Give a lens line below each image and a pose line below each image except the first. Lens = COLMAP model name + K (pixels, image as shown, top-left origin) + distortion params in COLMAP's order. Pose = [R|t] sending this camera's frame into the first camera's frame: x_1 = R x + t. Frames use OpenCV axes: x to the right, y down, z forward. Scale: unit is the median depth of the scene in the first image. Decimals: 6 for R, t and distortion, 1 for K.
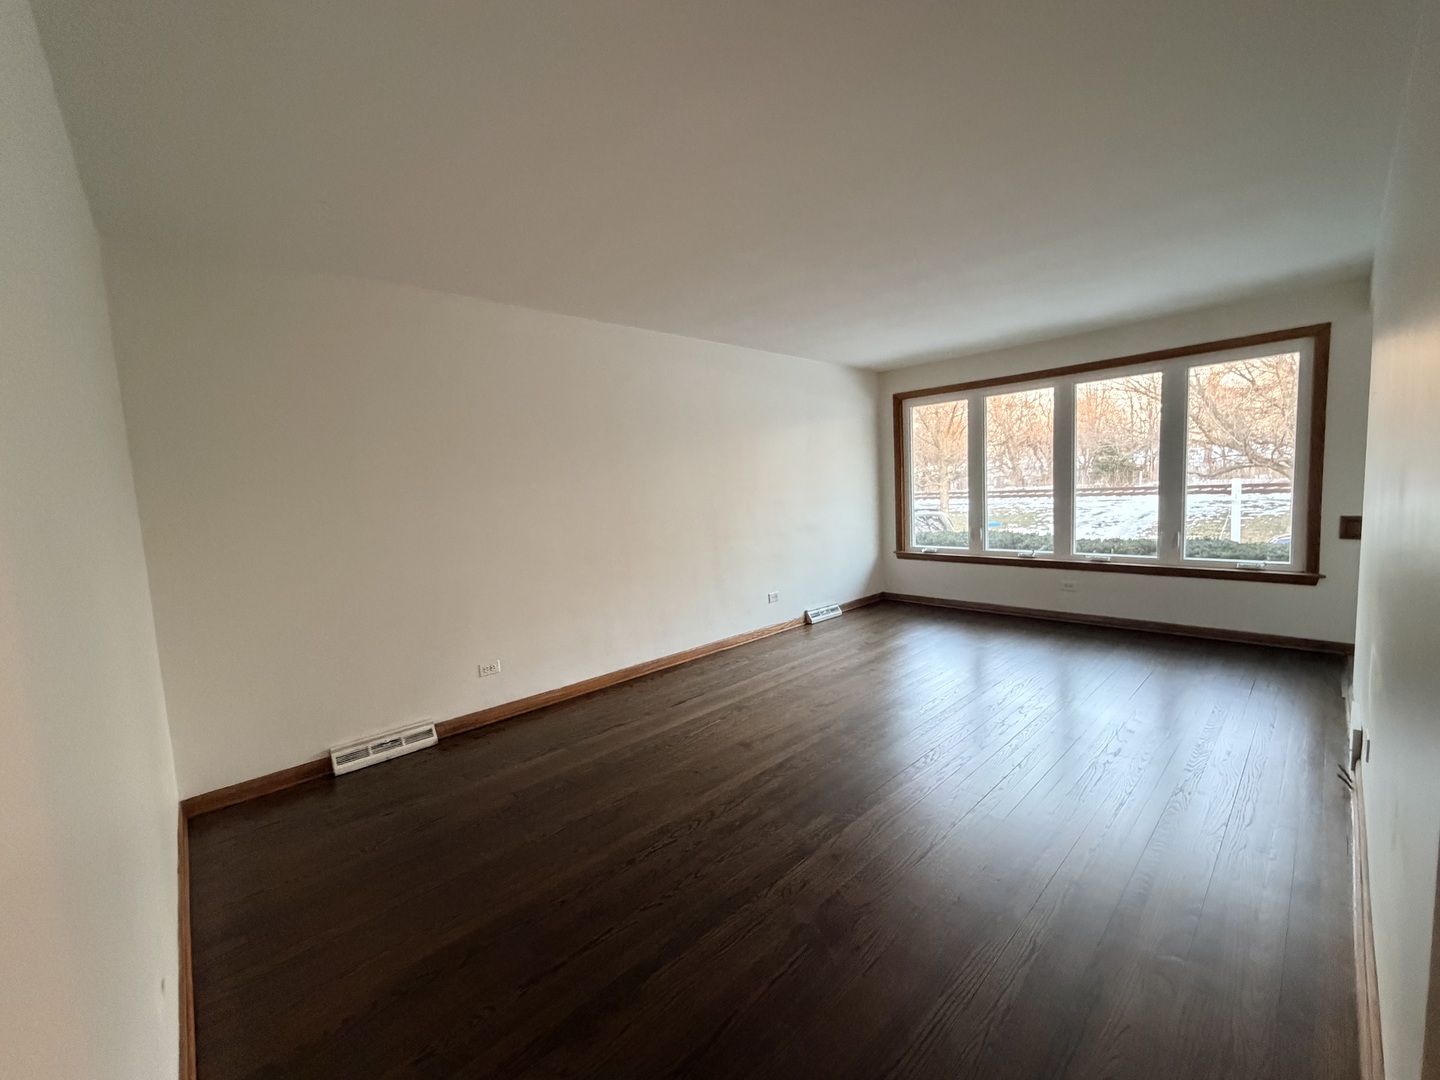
lens RADIAL K [[578.1, 0, 720.0], [0, 578.1, 540.0], [0, 0, 1]] dist [0.001345, 0.000262]
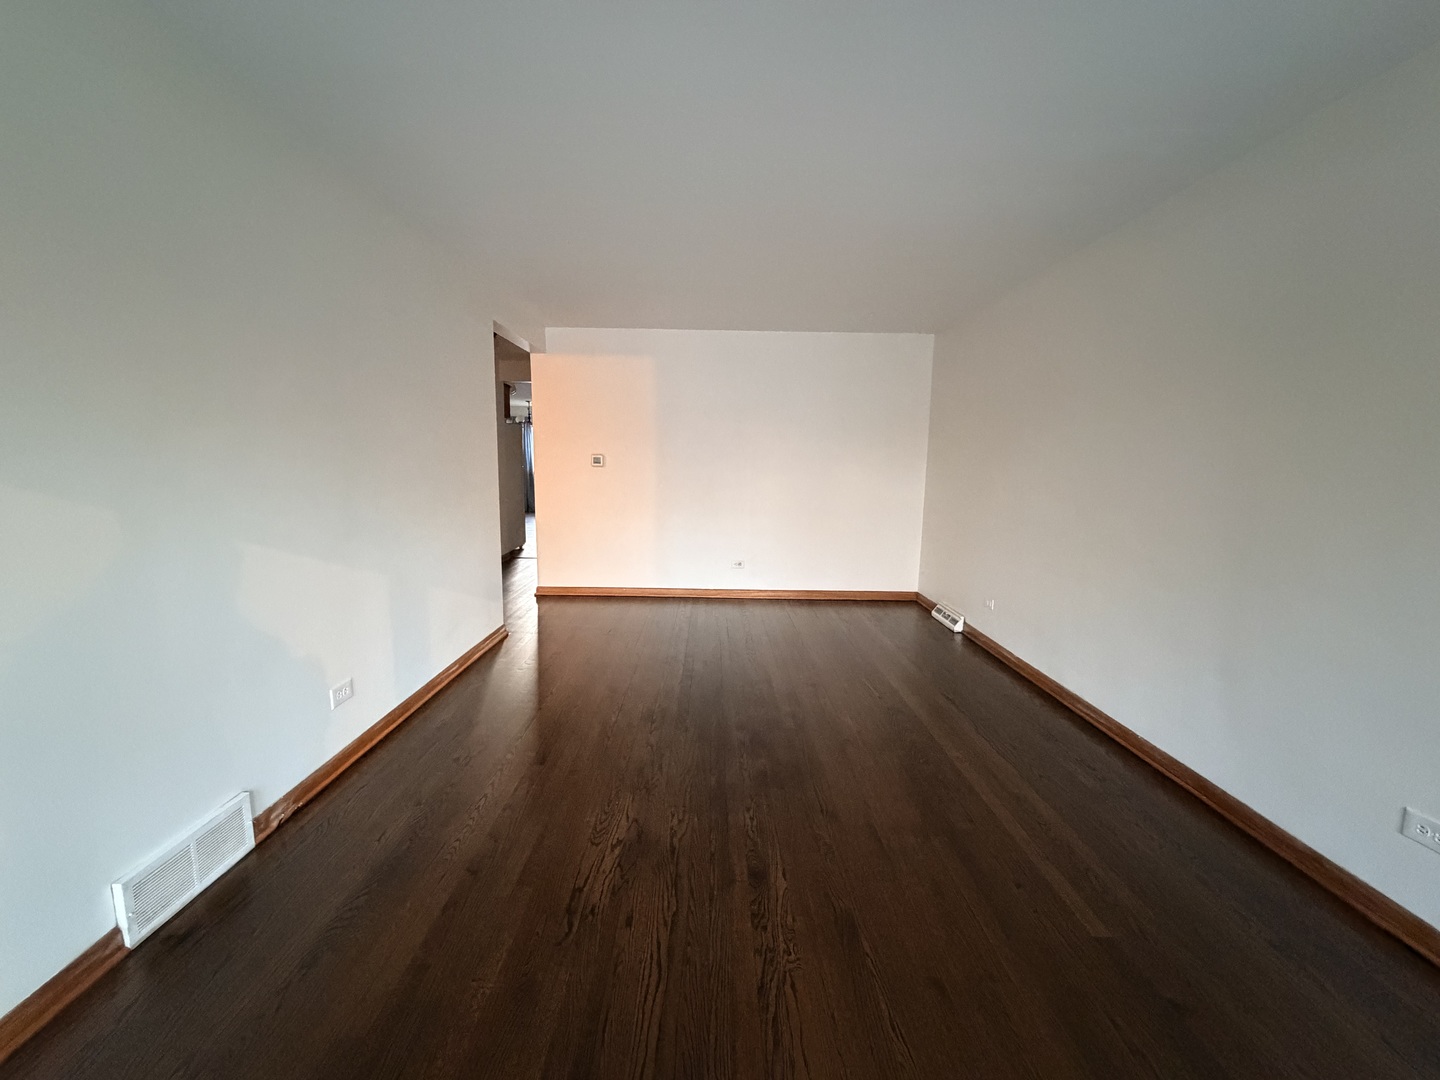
lens RADIAL K [[578.1, 0, 720.0], [0, 578.1, 540.0], [0, 0, 1]] dist [0.001345, 0.000262]
pose [[-0.690935, 0.142687, -0.708695, 0.566103], [-0.037425, 0.971953, 0.232177, -0.117221], [0.721947, 0.186942, -0.666217, 0.914956]]
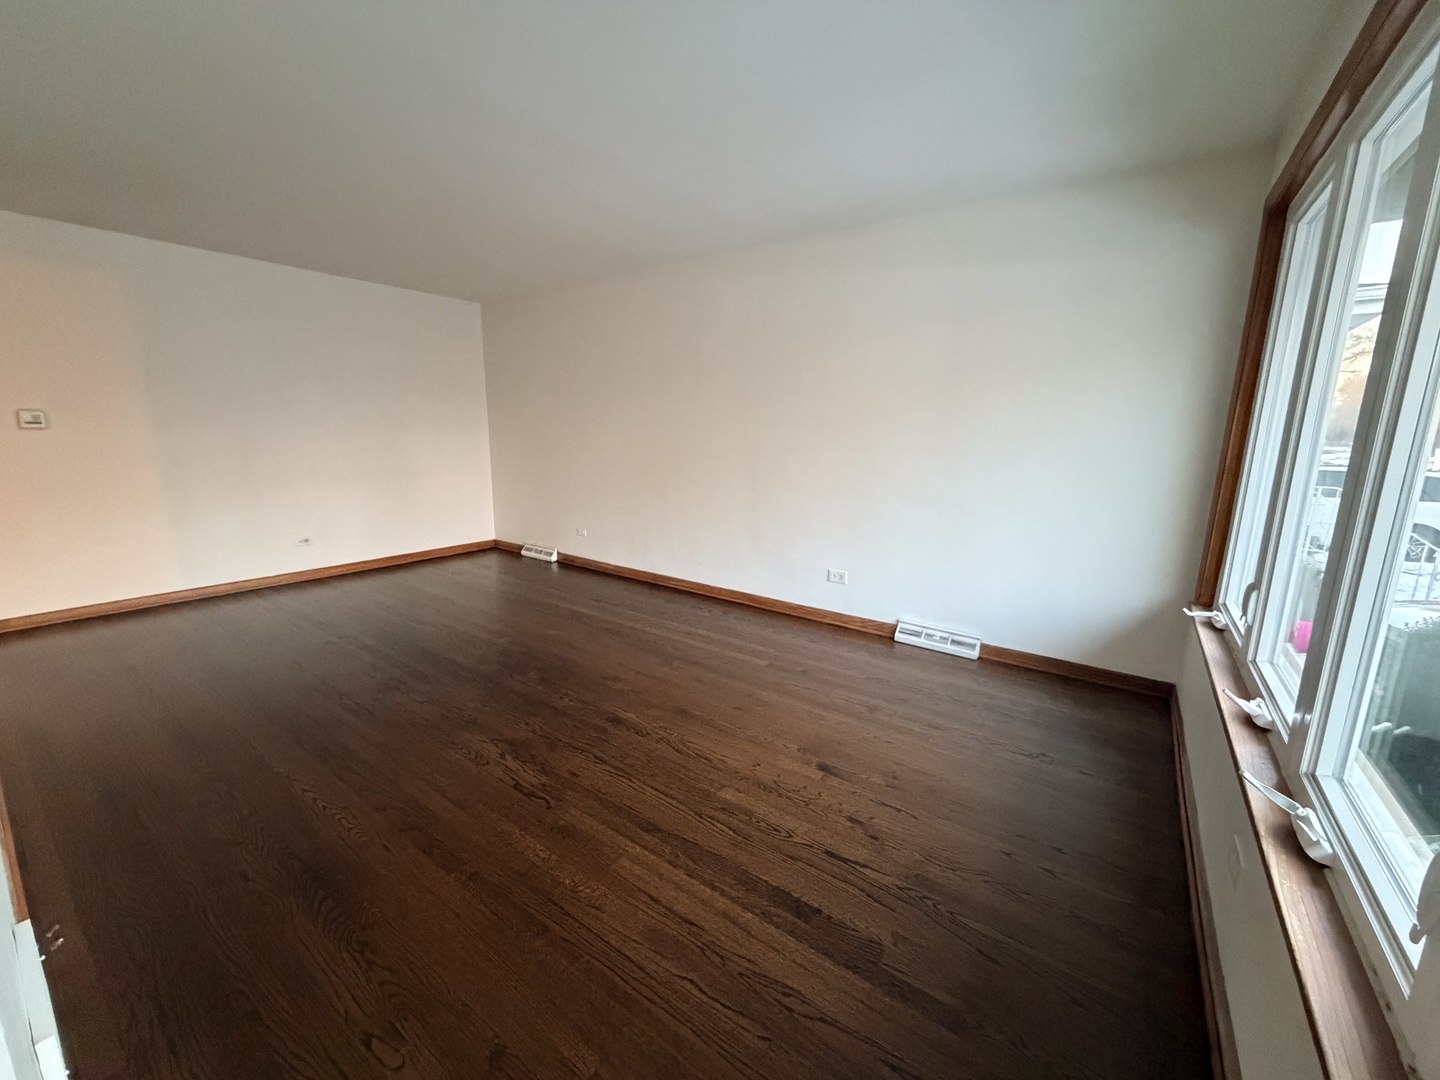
lens RADIAL K [[578.1, 0, 720.0], [0, 578.1, 540.0], [0, 0, 1]] dist [0.001345, 0.000262]
pose [[0.166652, 0.246101, -0.954810, 0.791300], [-0.098569, 0.967659, 0.232209, -0.111230], [0.981077, 0.055417, 0.185520, 0.714920]]
